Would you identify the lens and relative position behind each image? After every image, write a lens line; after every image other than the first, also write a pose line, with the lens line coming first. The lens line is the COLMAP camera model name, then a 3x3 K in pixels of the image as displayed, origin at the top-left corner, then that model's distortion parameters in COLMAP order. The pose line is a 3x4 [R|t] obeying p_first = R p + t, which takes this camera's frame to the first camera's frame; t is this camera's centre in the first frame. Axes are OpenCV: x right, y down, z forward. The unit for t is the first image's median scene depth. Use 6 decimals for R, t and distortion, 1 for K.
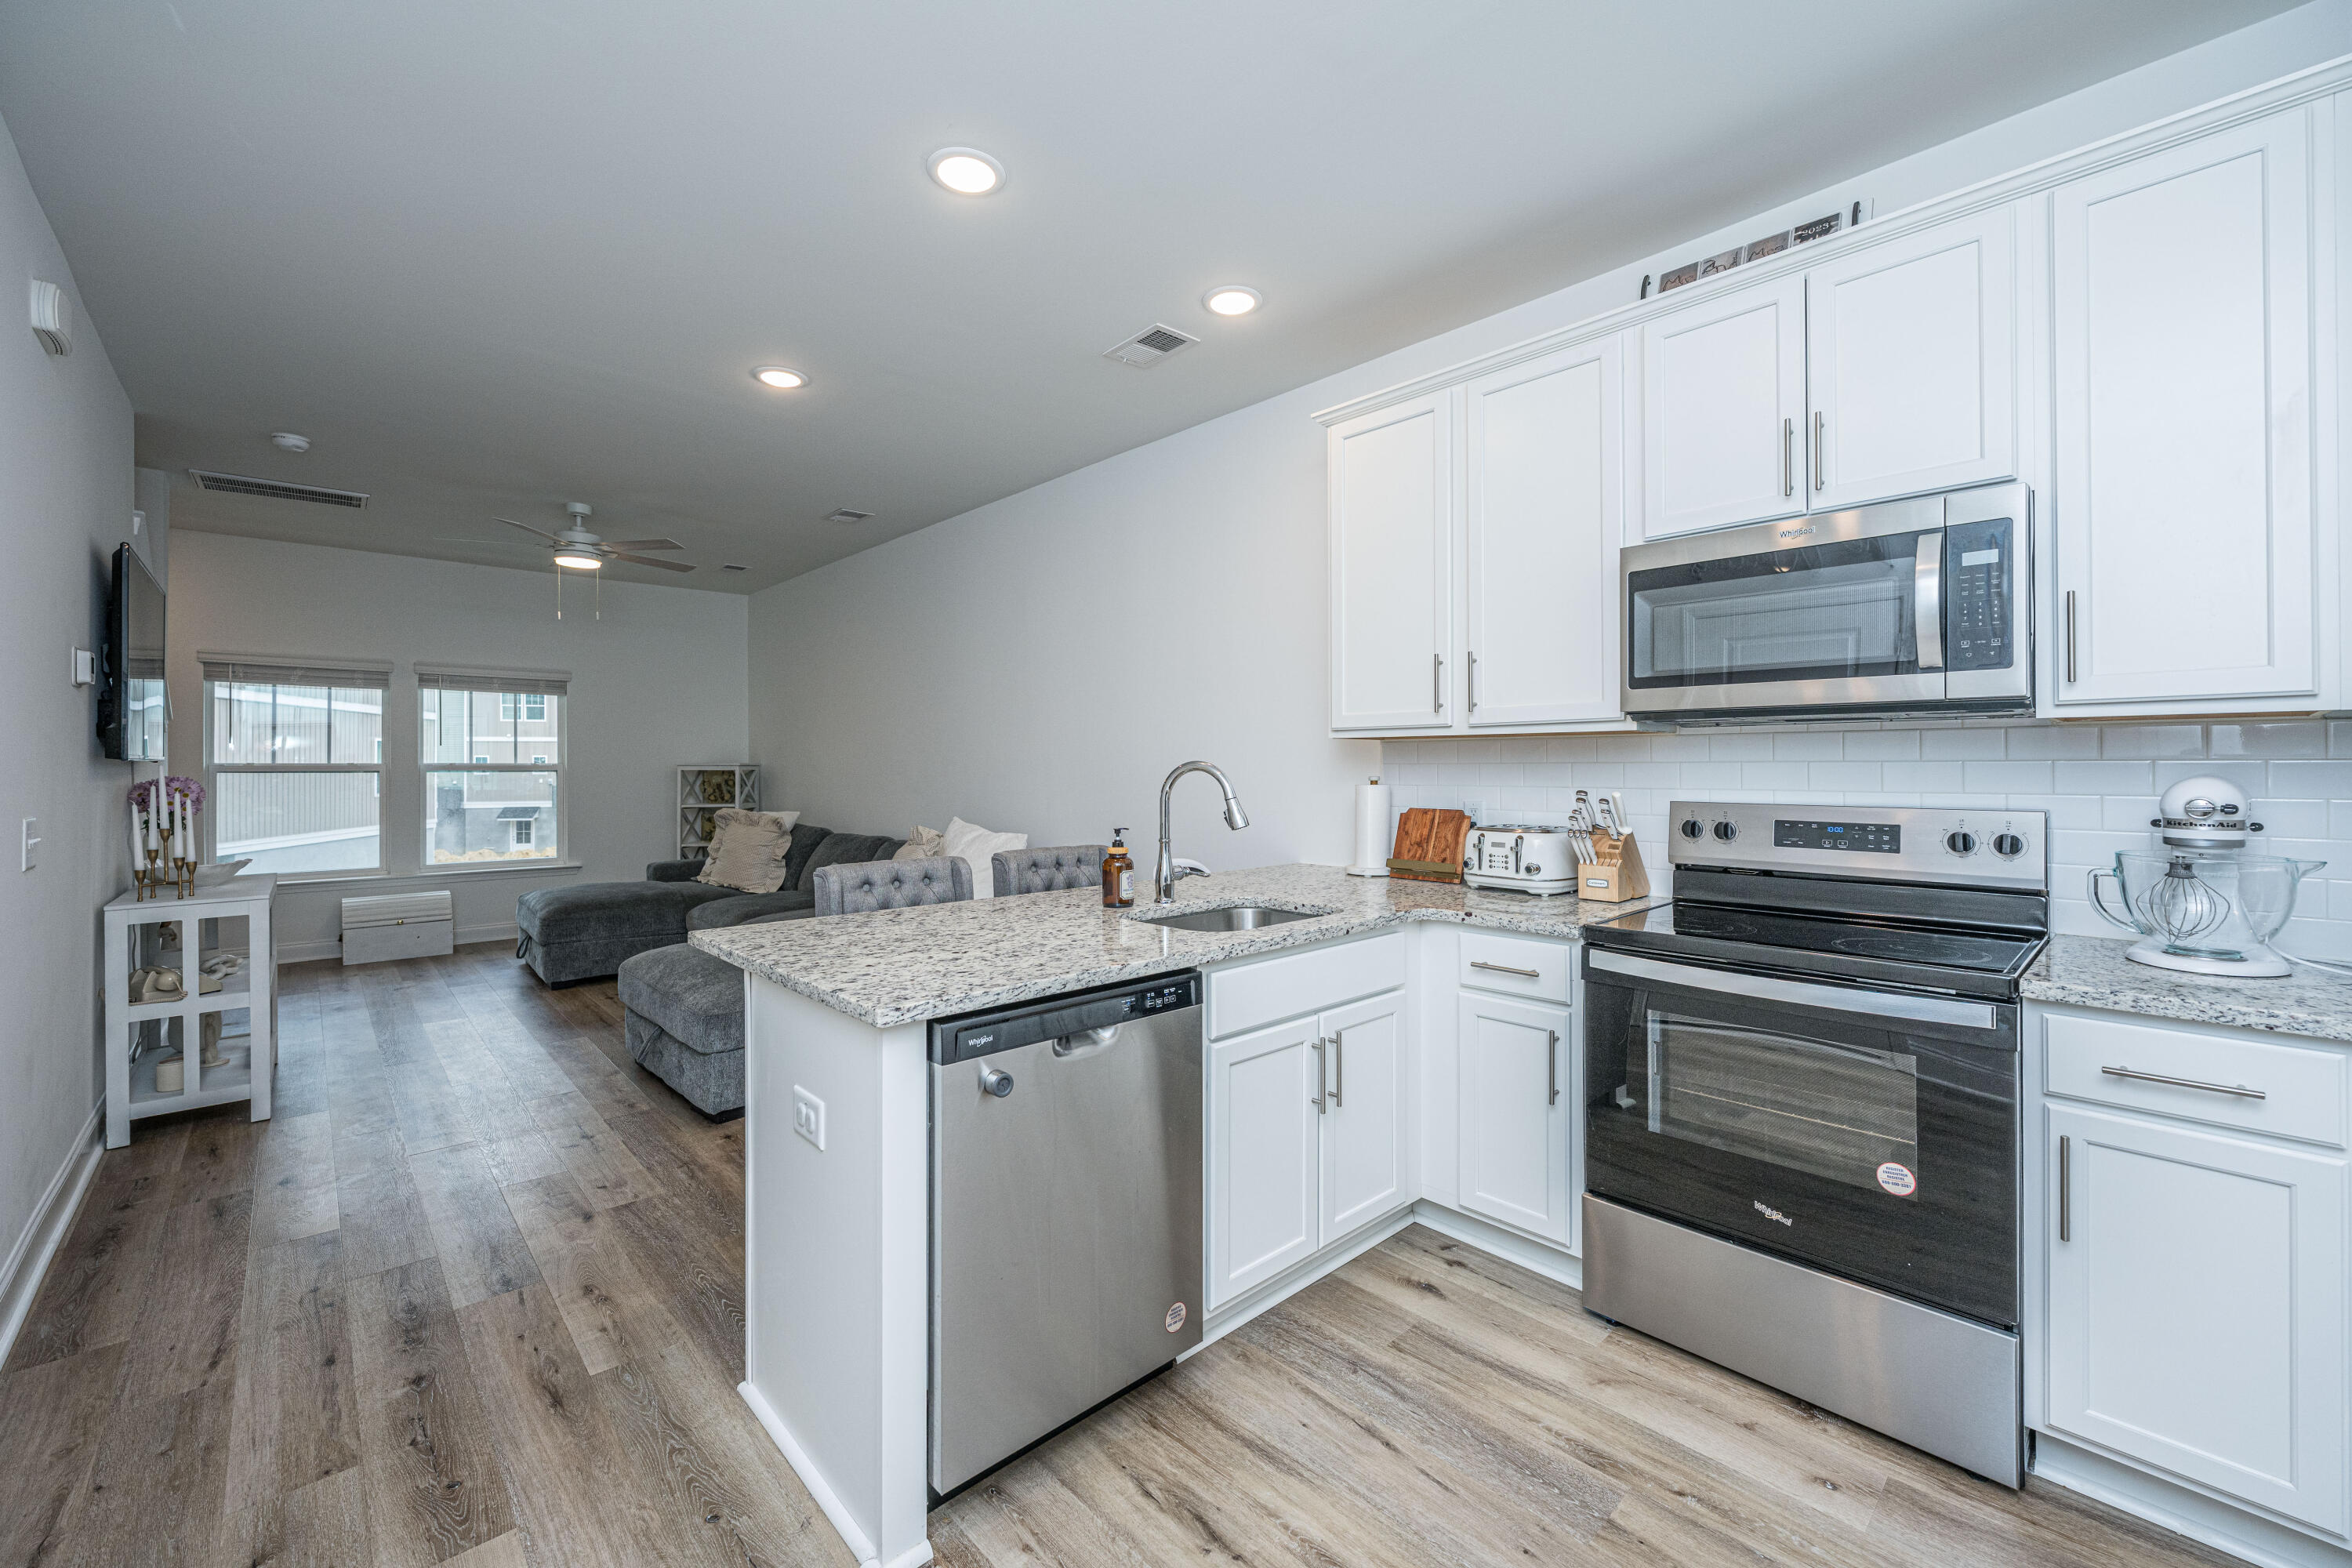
lens RADIAL K [[941.0, 0, 1178.5], [0, 941.0, 760.3], [0, 0, 1]] dist [-0.000383, -0.000028]
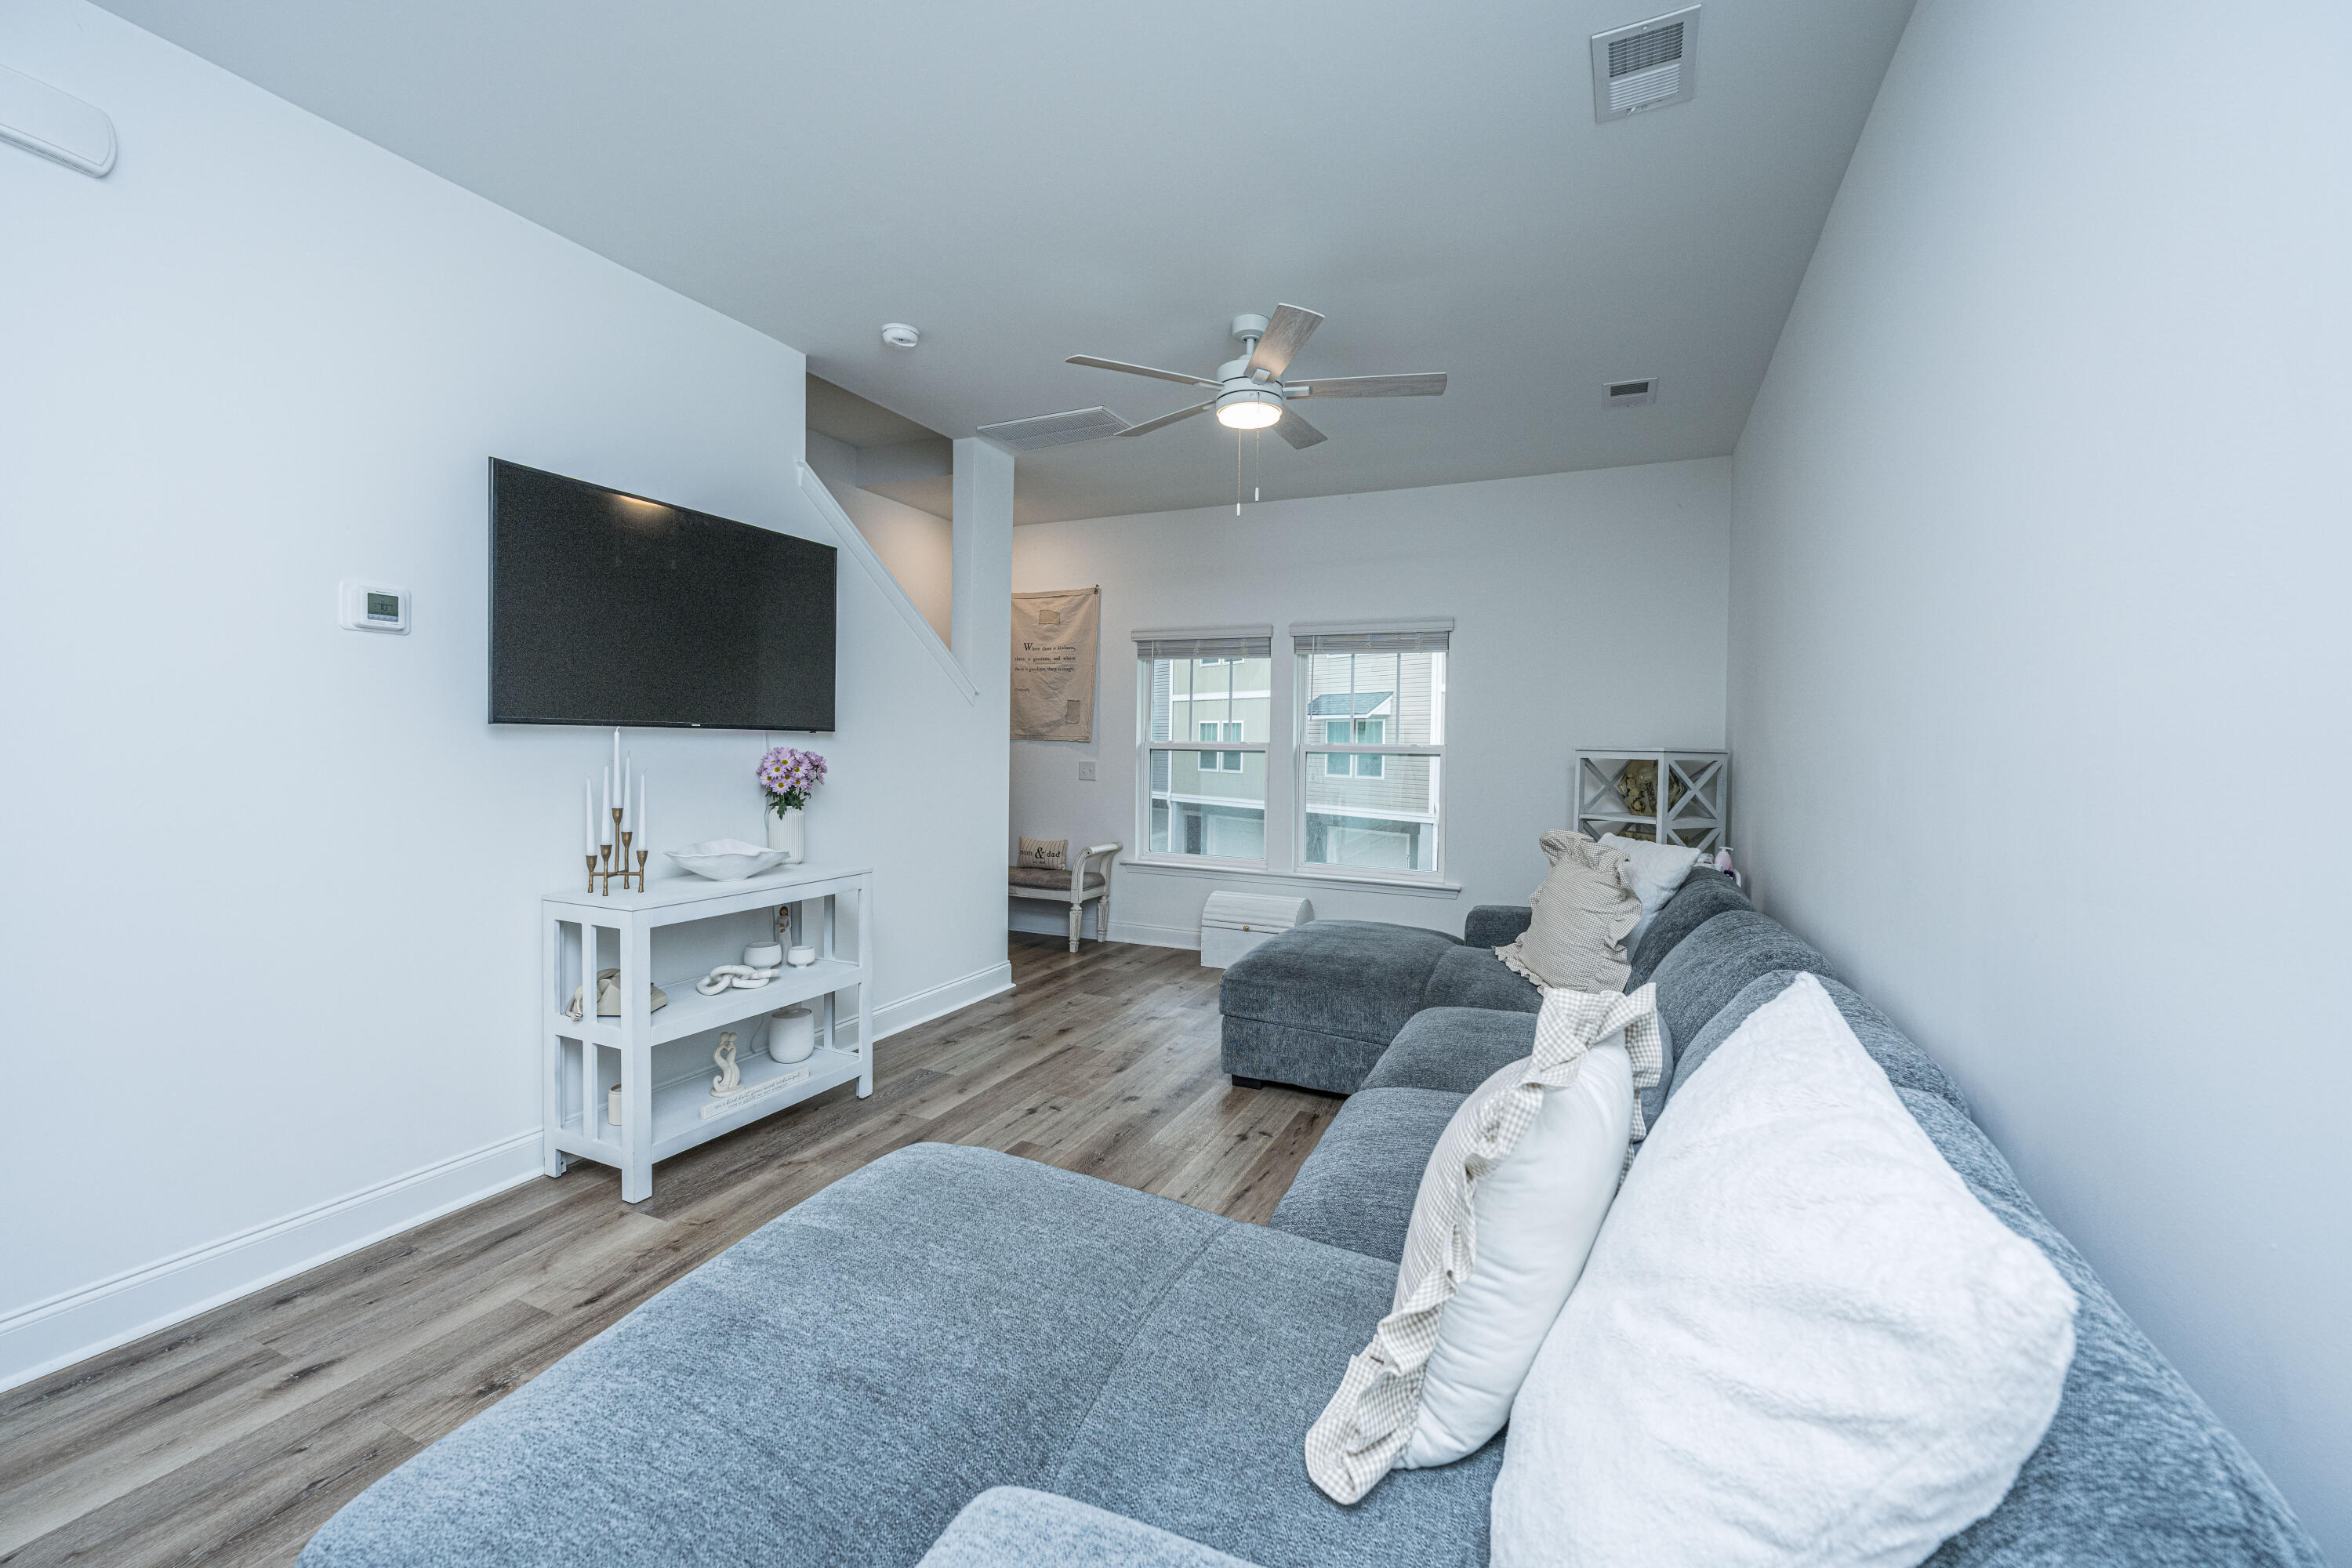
lens RADIAL K [[942.0, 0, 1180.2], [0, 942.0, 763.4], [0, 0, 1]] dist [-0.002818, 0.000384]
pose [[0.382954, 0.023958, -0.923457, -0.179542], [-0.011913, 0.999709, 0.020996, 0.014975], [0.923691, 0.002960, 0.383128, 1.700891]]
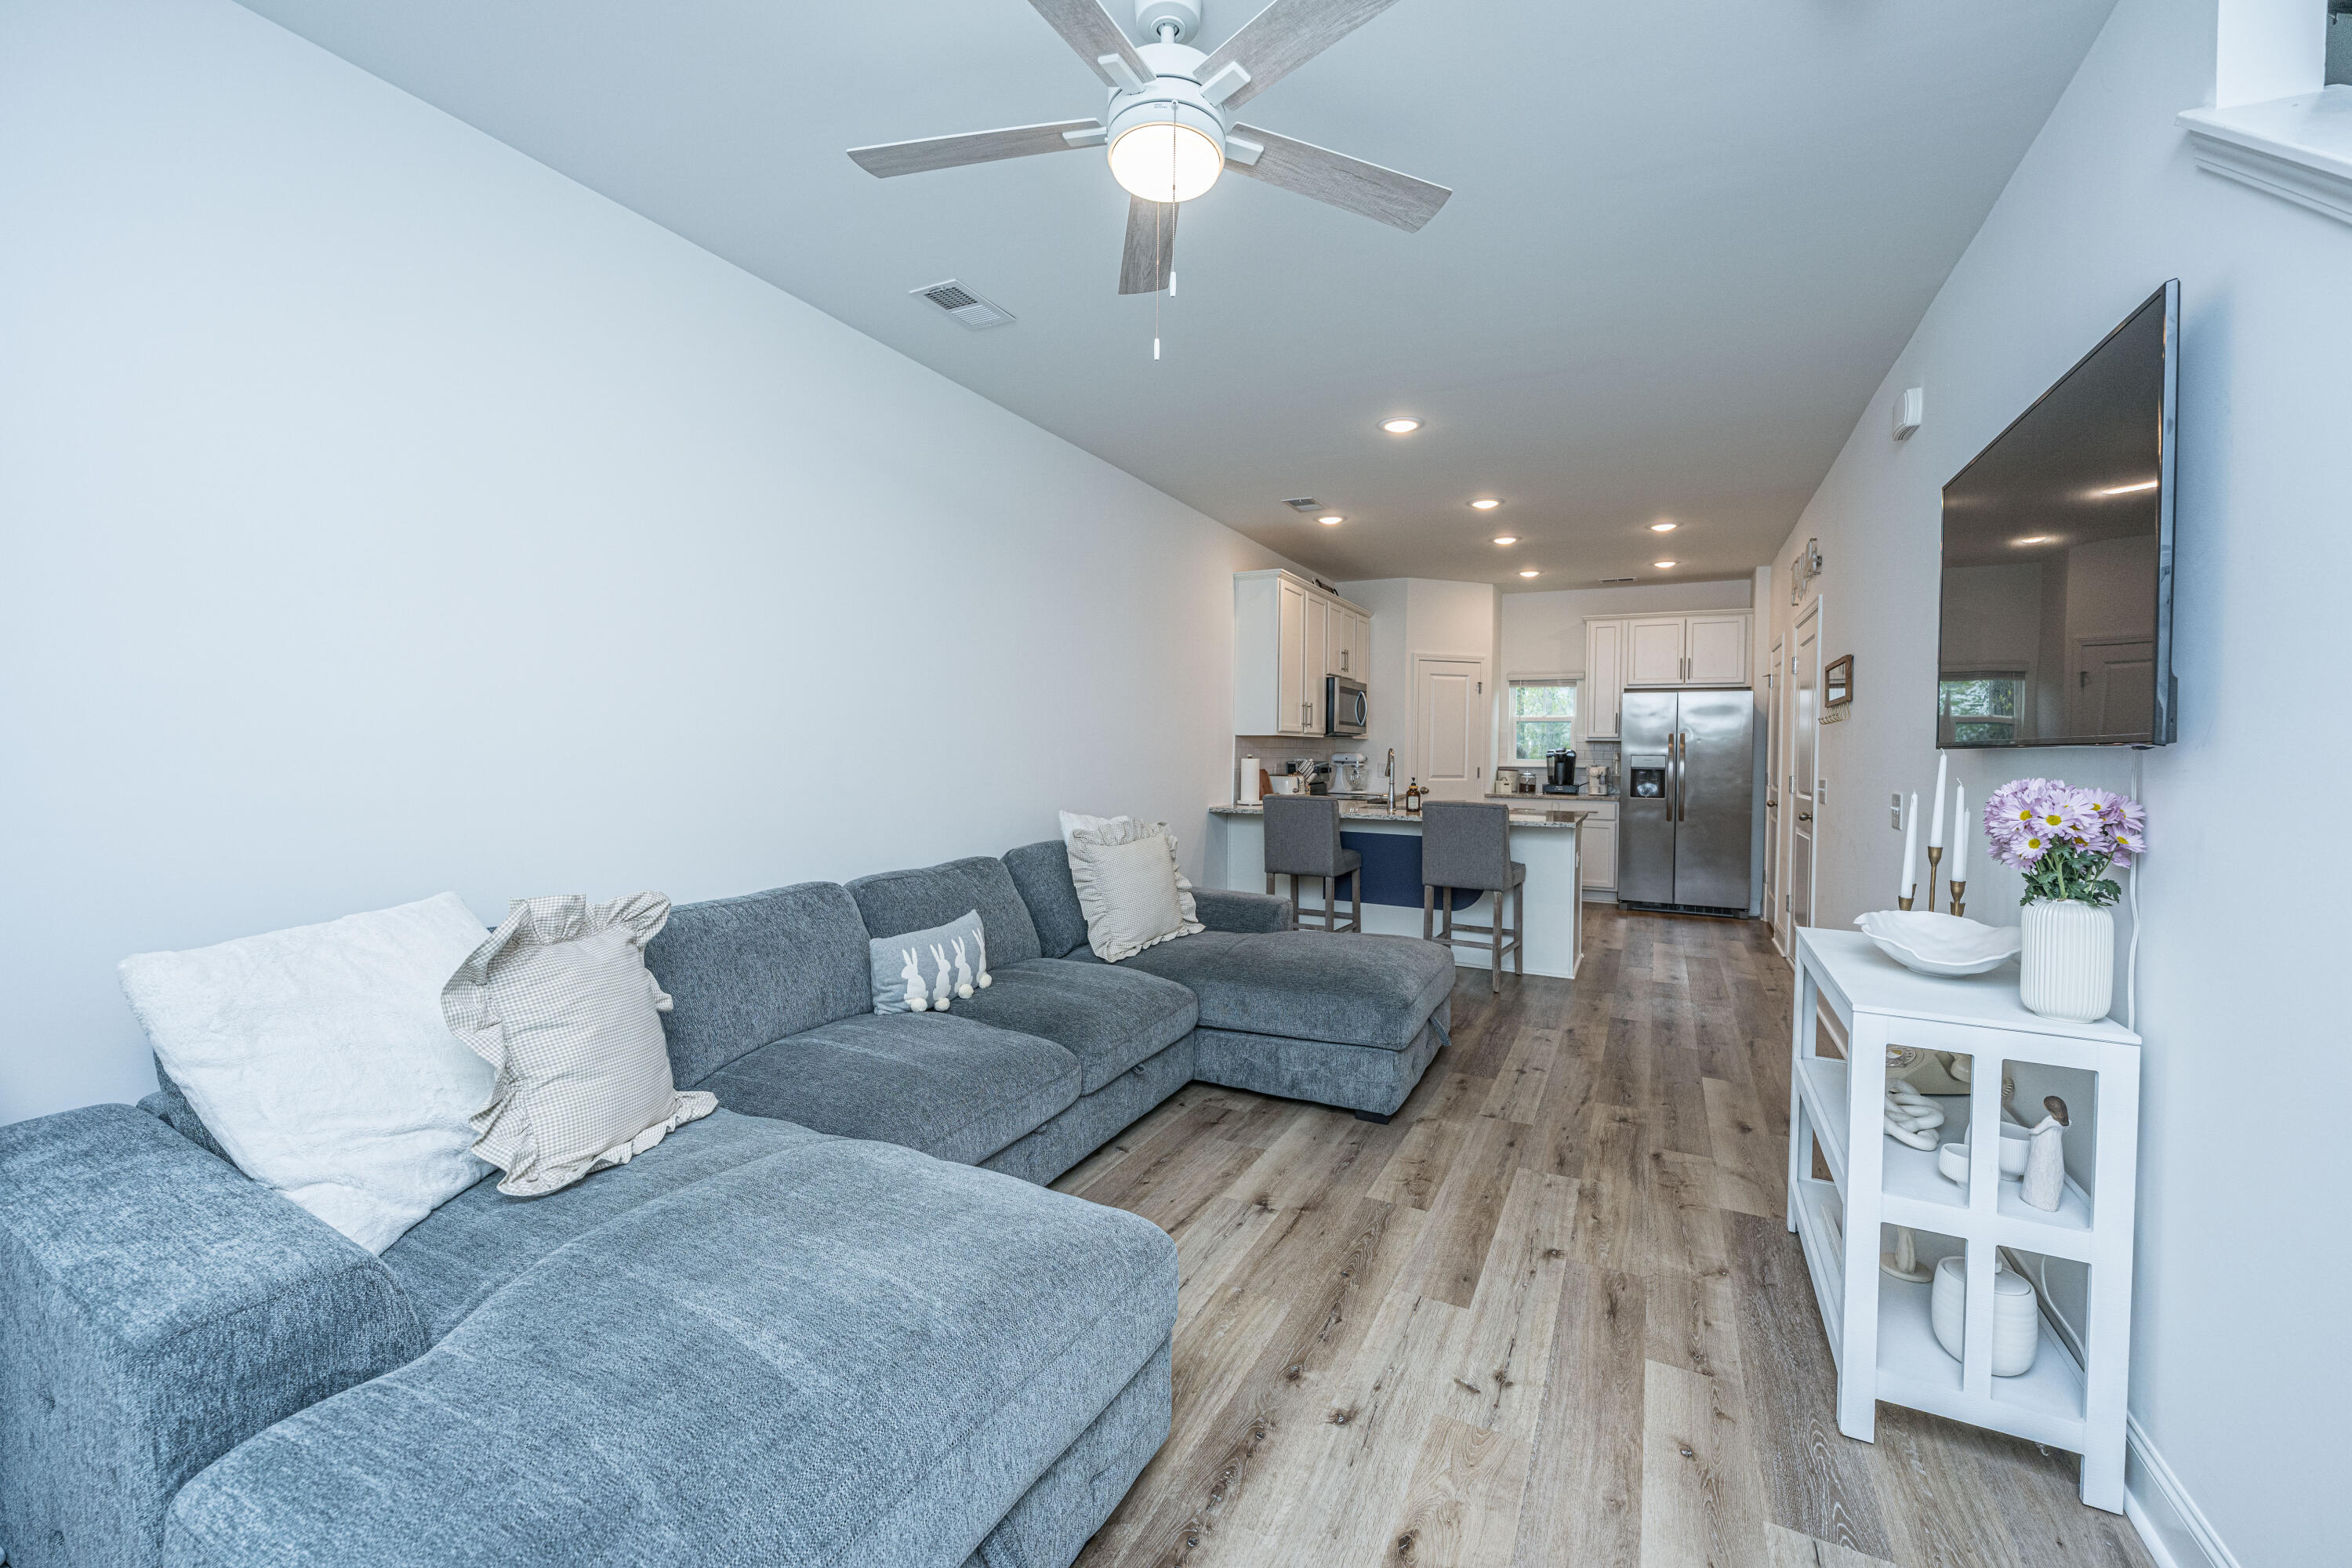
lens RADIAL K [[942.0, 0, 1180.2], [0, 942.0, 763.4], [0, 0, 1]] dist [-0.002818, 0.000384]
pose [[-0.342395, -0.018833, 0.939367, -2.288864], [-0.015839, 0.999773, 0.014270, 0.015611], [-0.939423, -0.009993, -0.342615, 2.622397]]
